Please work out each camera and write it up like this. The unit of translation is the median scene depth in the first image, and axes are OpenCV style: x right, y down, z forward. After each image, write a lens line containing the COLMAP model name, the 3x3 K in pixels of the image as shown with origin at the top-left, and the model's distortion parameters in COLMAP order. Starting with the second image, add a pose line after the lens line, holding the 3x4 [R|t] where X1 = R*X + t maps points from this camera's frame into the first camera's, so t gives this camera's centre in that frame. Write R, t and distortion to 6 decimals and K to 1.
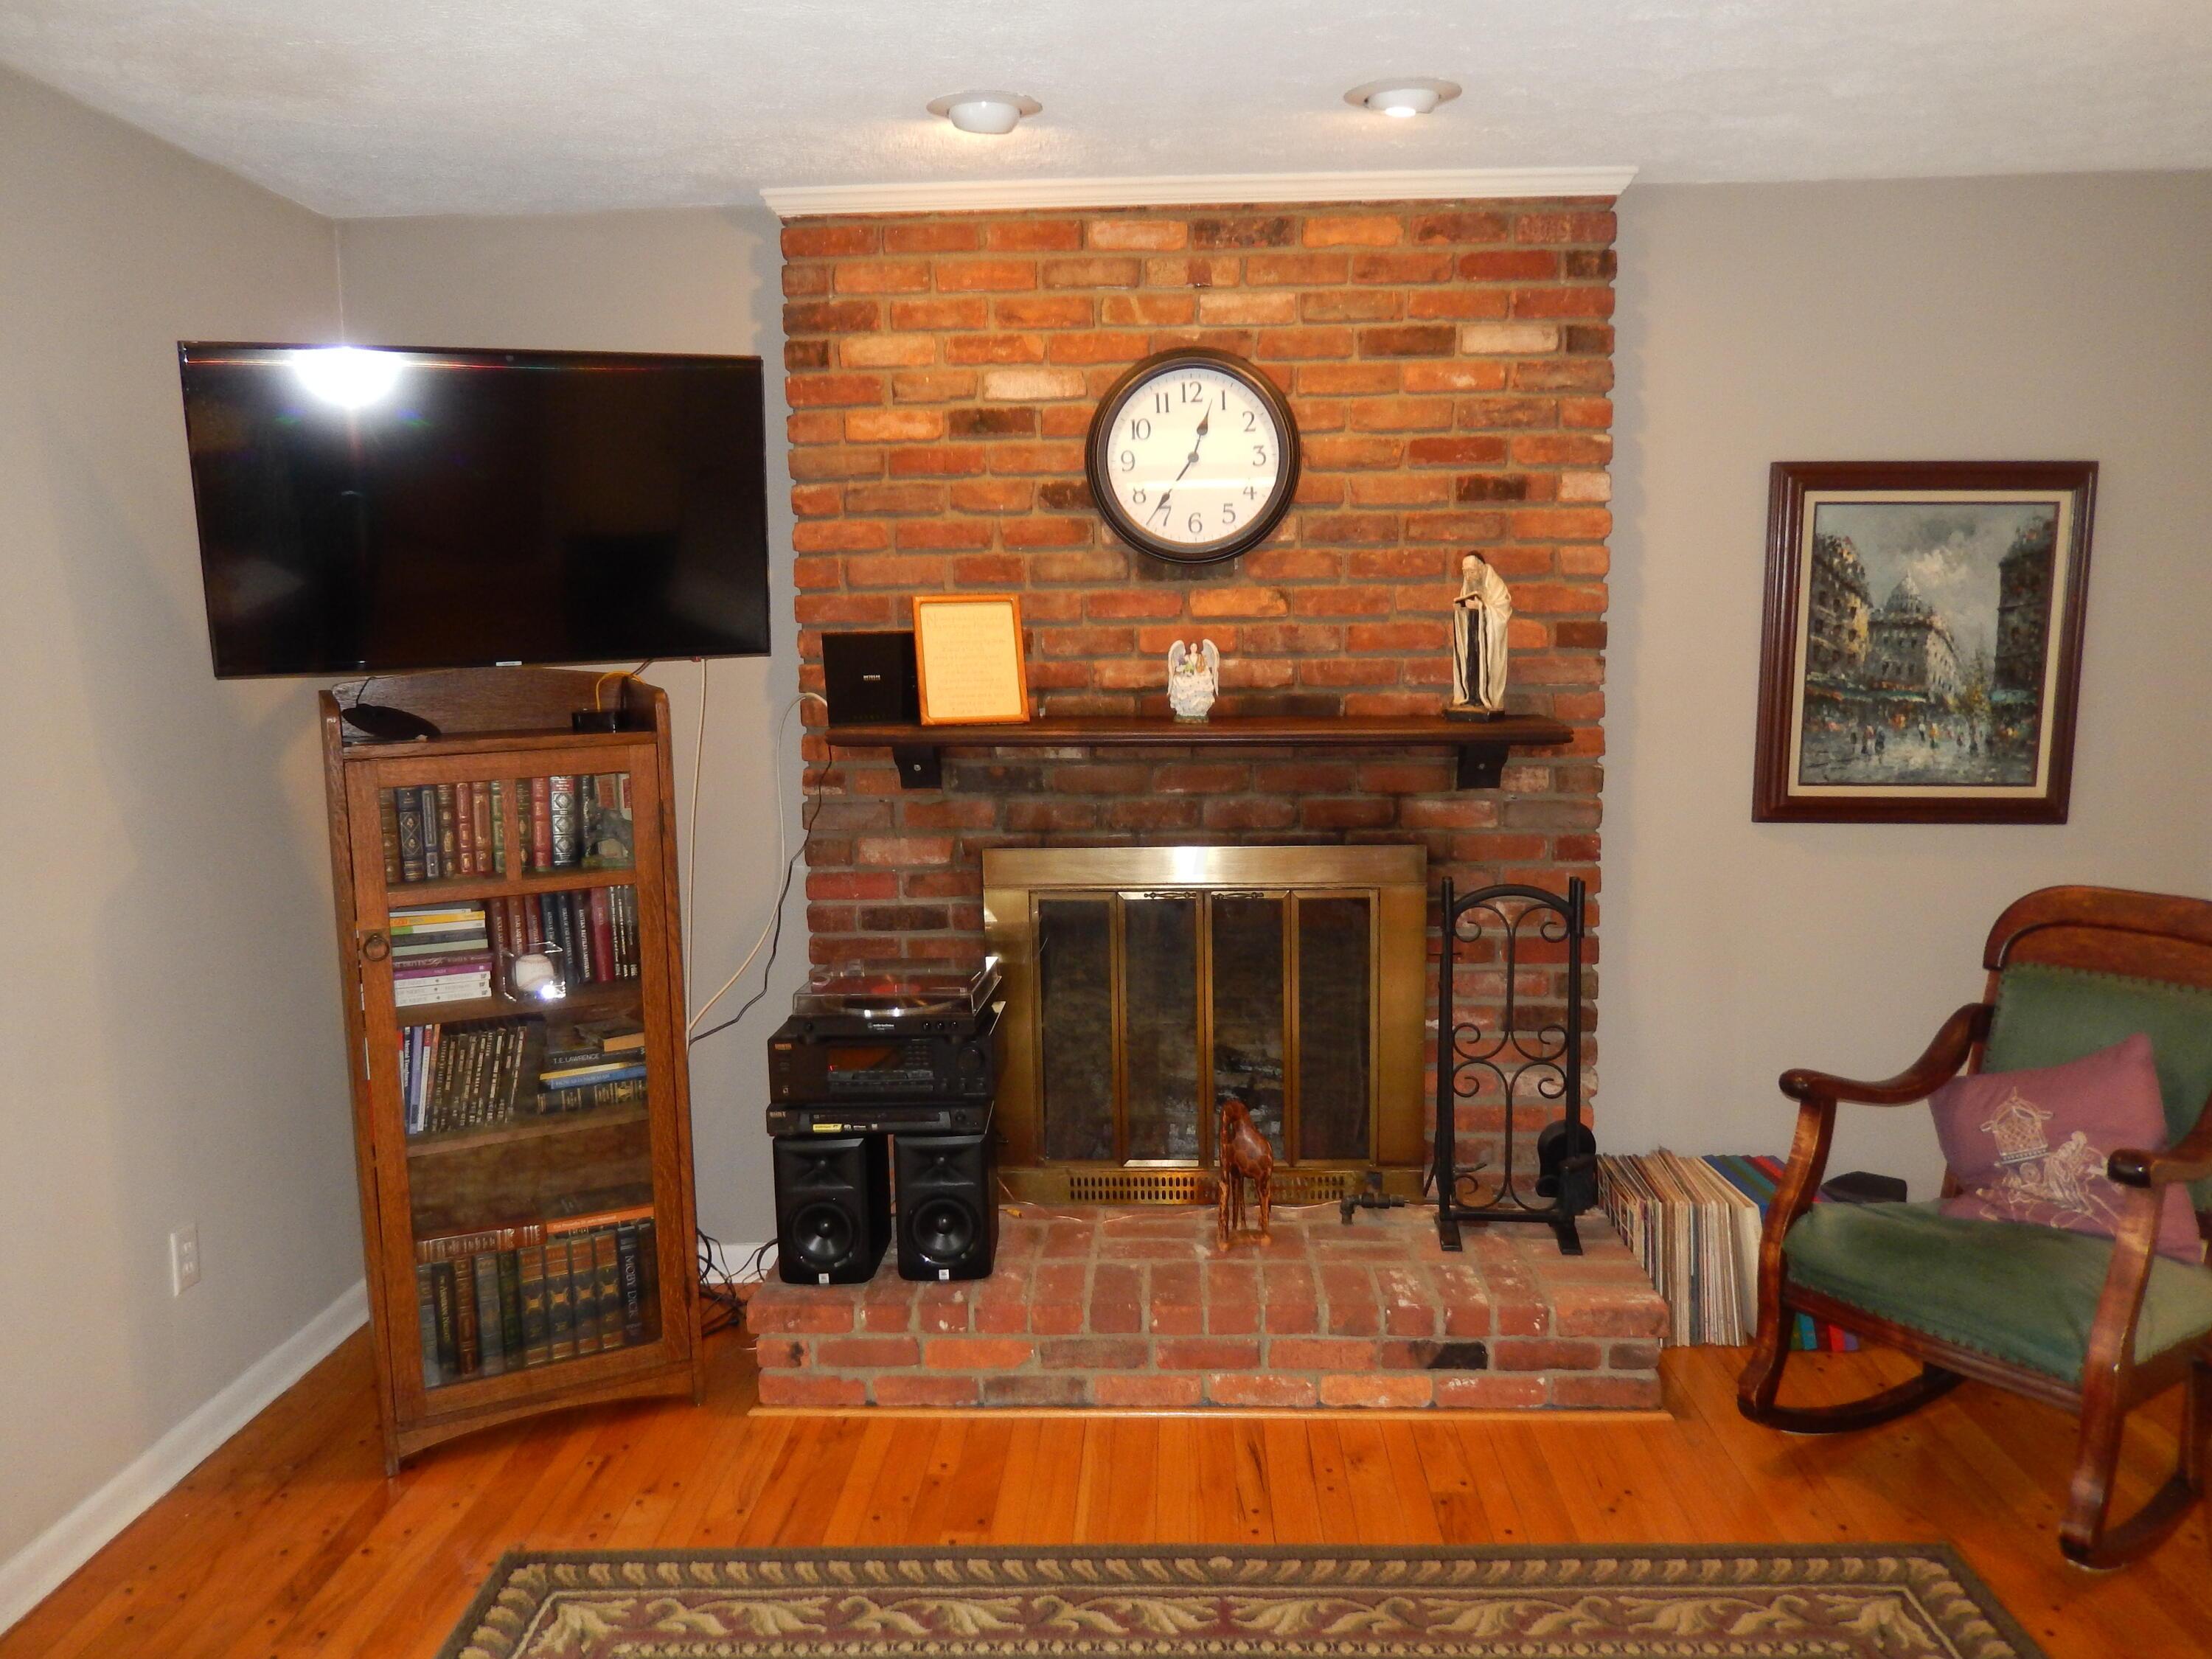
lens RADIAL K [[1660.2, 0, 1104.4], [0, 1660.2, 821.5], [0, 0, 1]] dist [0.003507, -0.011666]
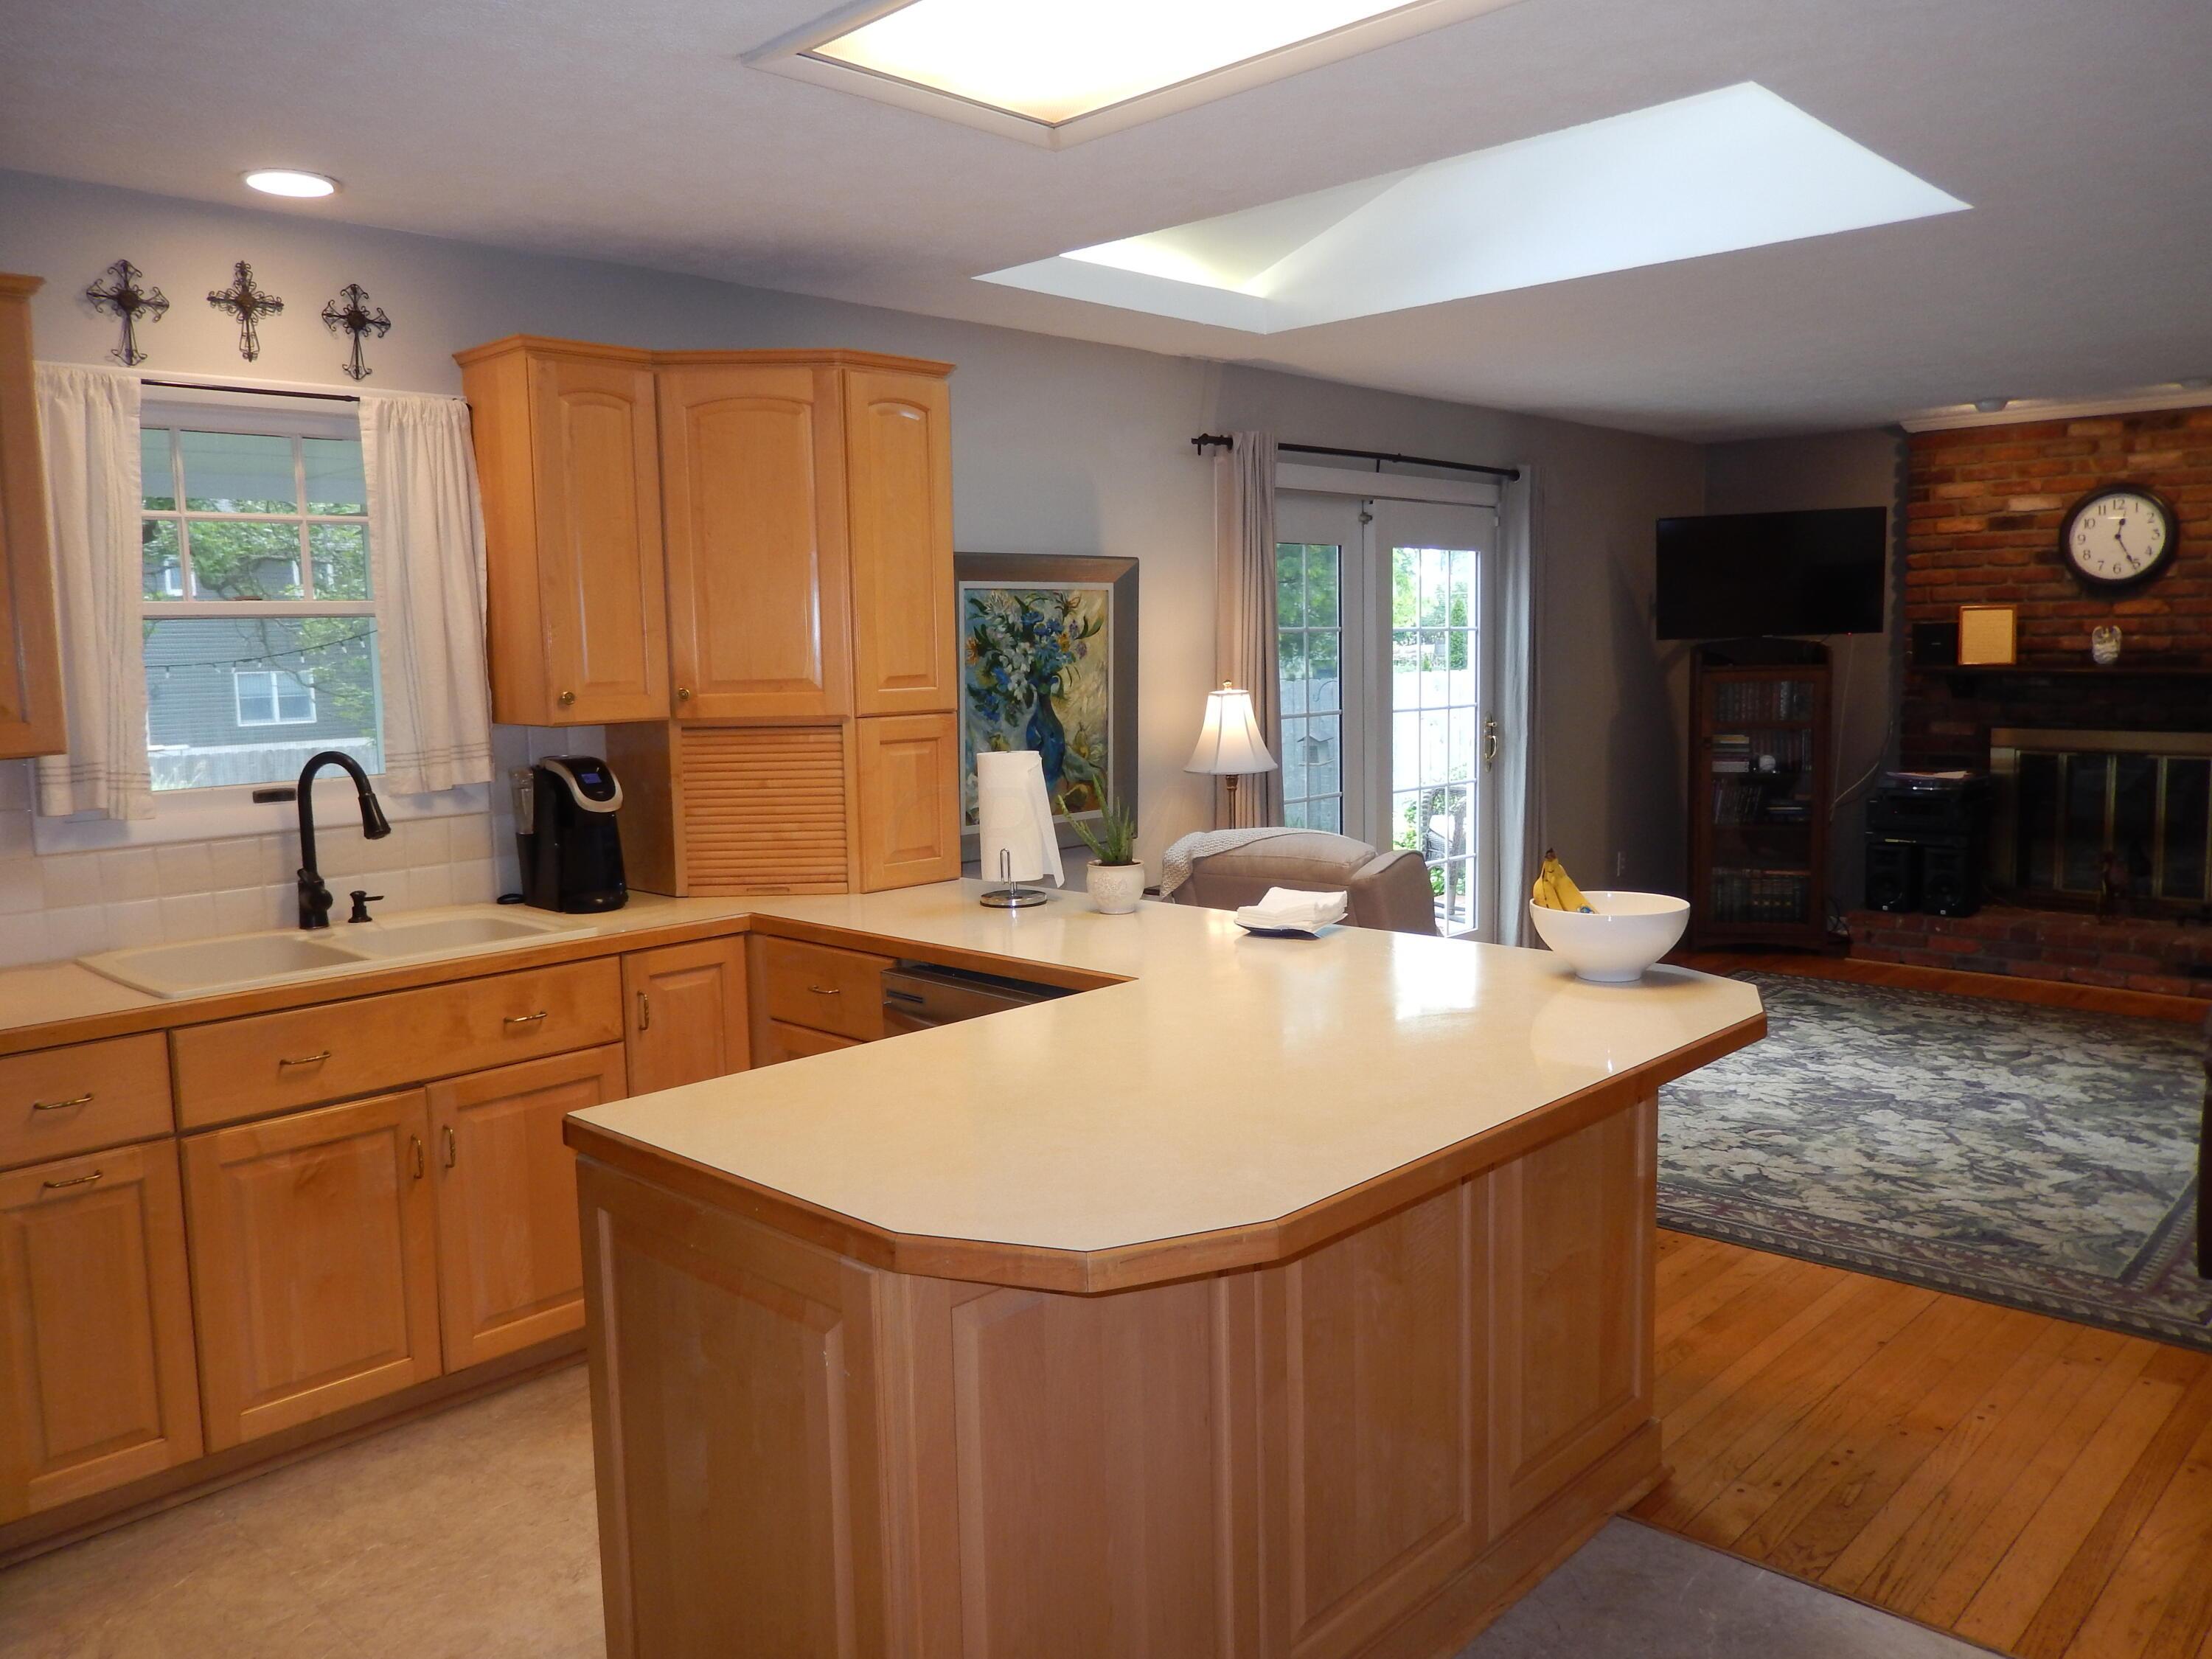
lens RADIAL K [[1660.2, 0, 1100.2], [0, 1660.2, 808.9], [0, 0, 1]] dist [0.003507, -0.011666]
pose [[0.751748, 0.069530, -0.655774, 0.472162], [-0.074654, 0.997006, 0.020130, 0.164675], [0.655211, 0.033823, 0.754688, -1.333025]]
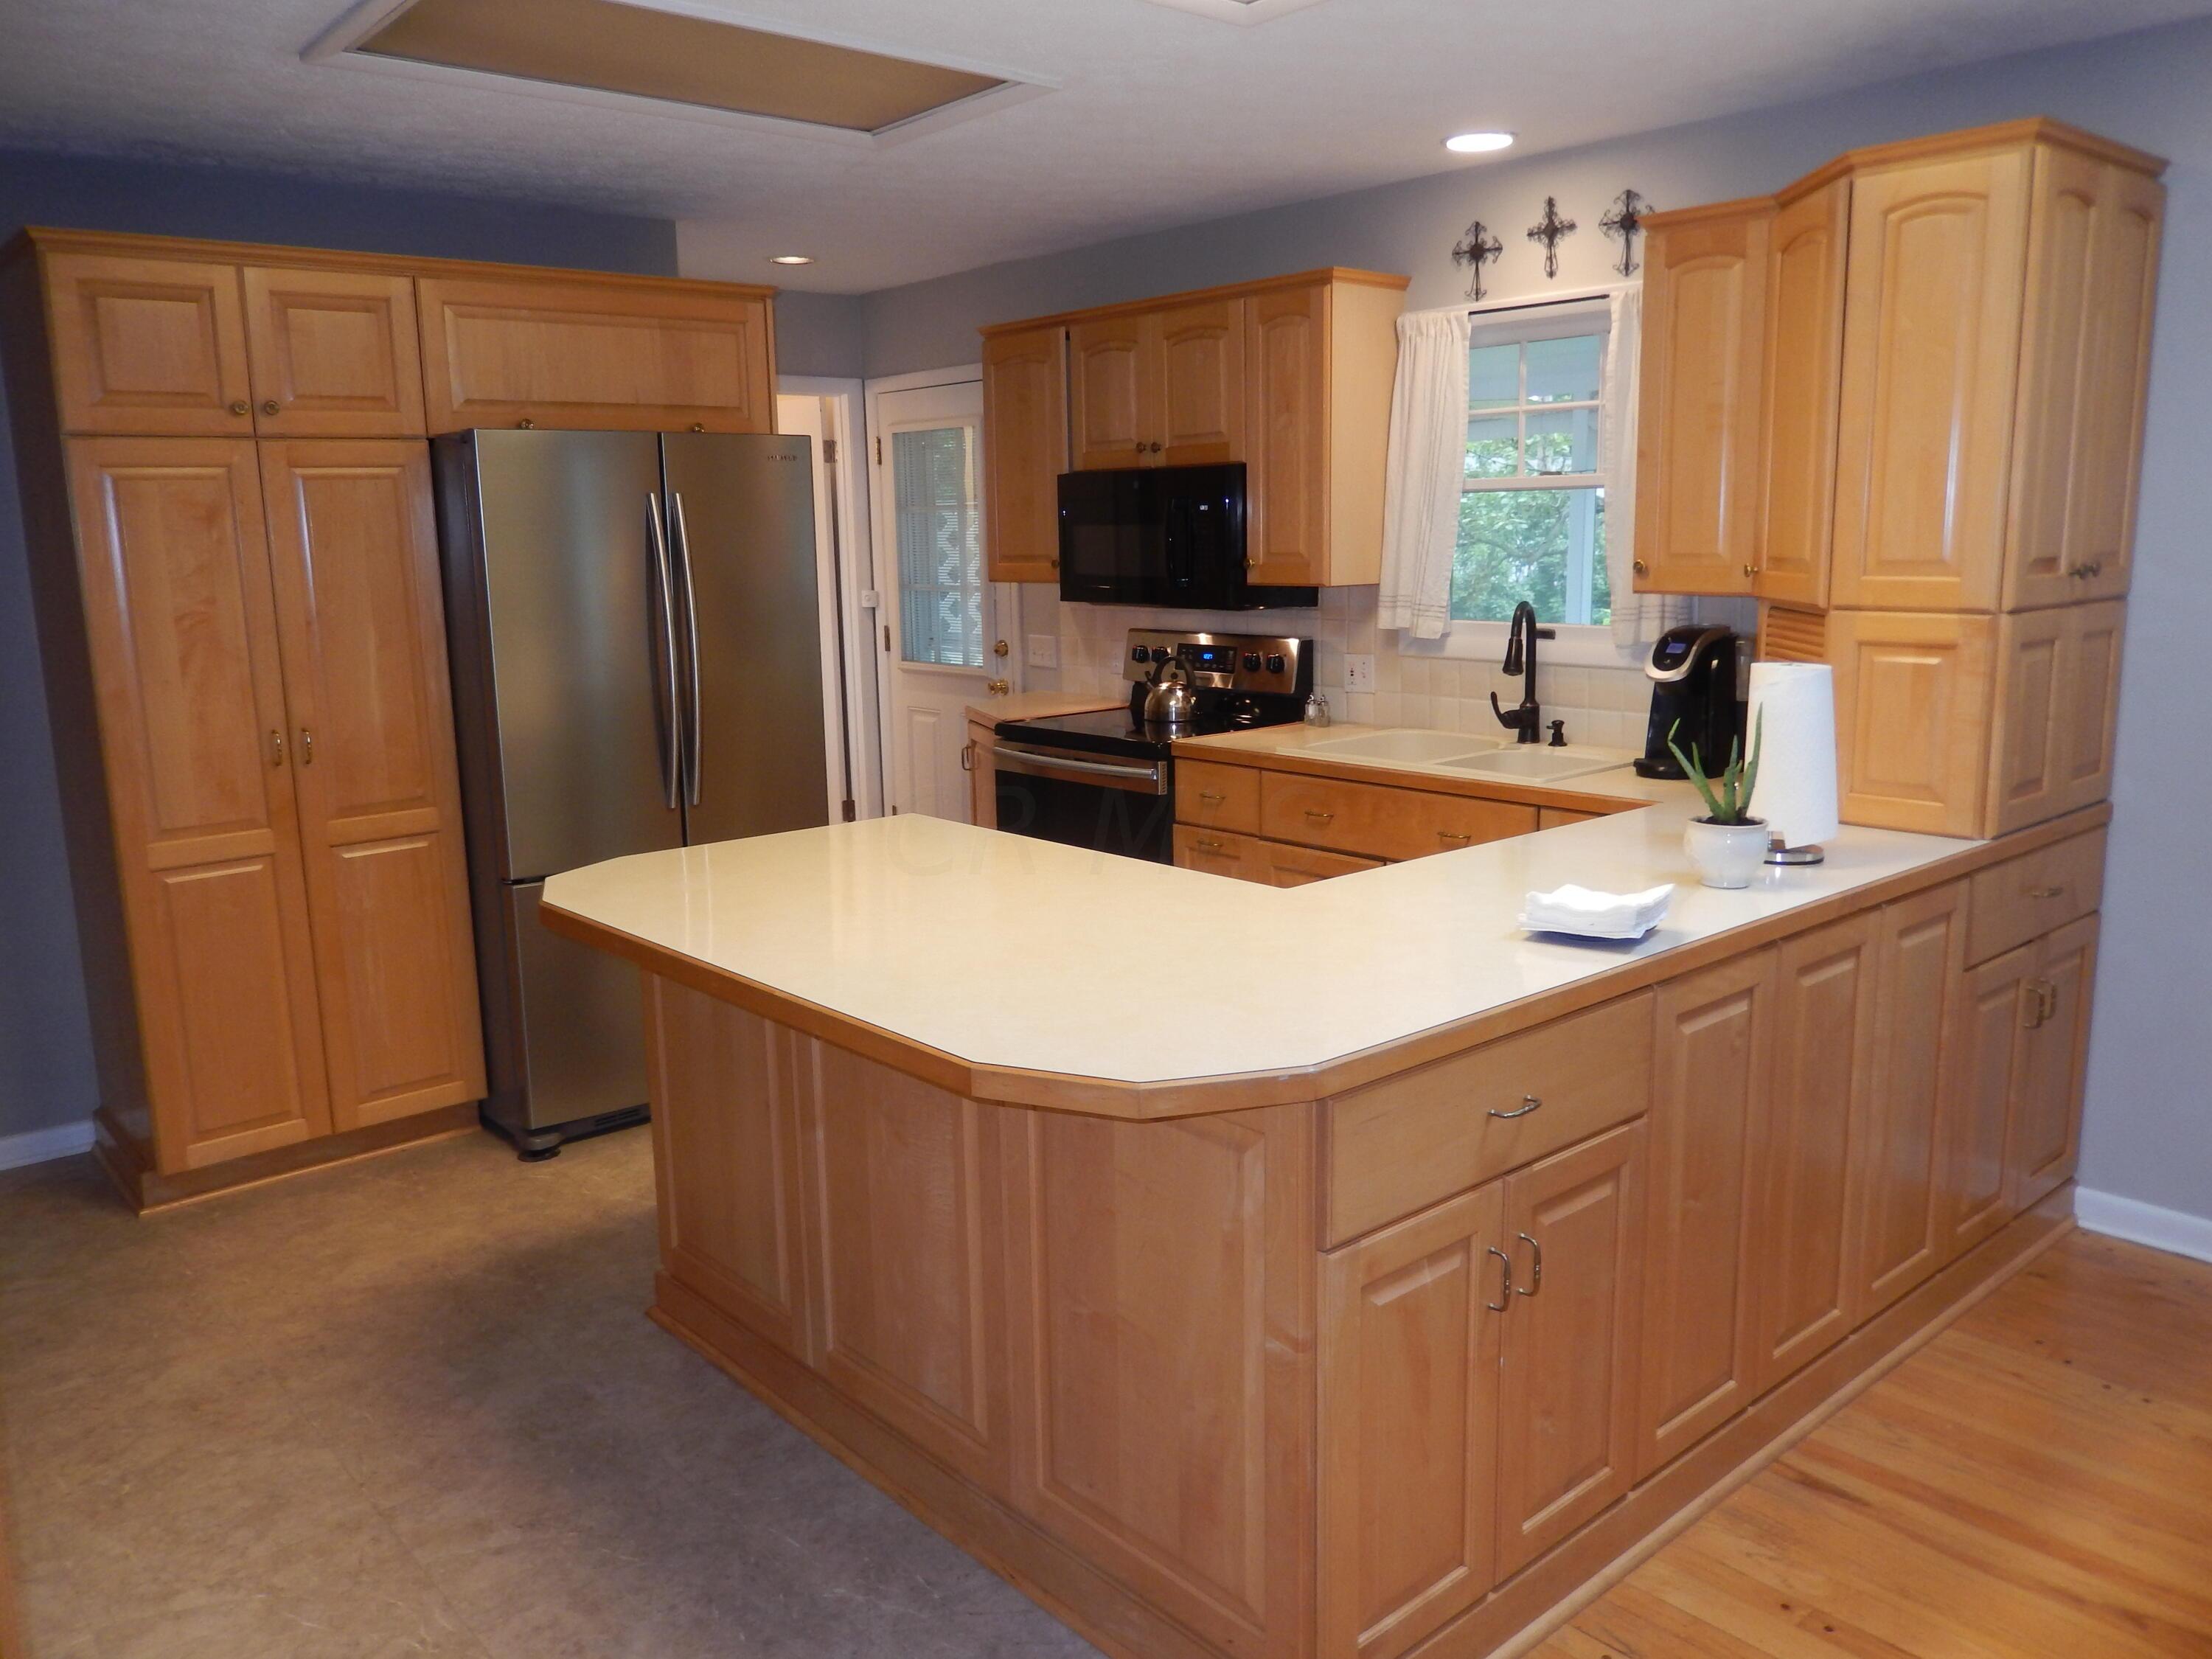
lens RADIAL K [[1660.2, 0, 1110.1], [0, 1660.2, 815.1], [0, 0, 1]] dist [0.003507, -0.011666]
pose [[-0.718016, 0.150310, -0.679603, 0.545296], [-0.057892, 0.960123, 0.273518, 0.018472], [0.693615, 0.235734, -0.680682, -0.218976]]
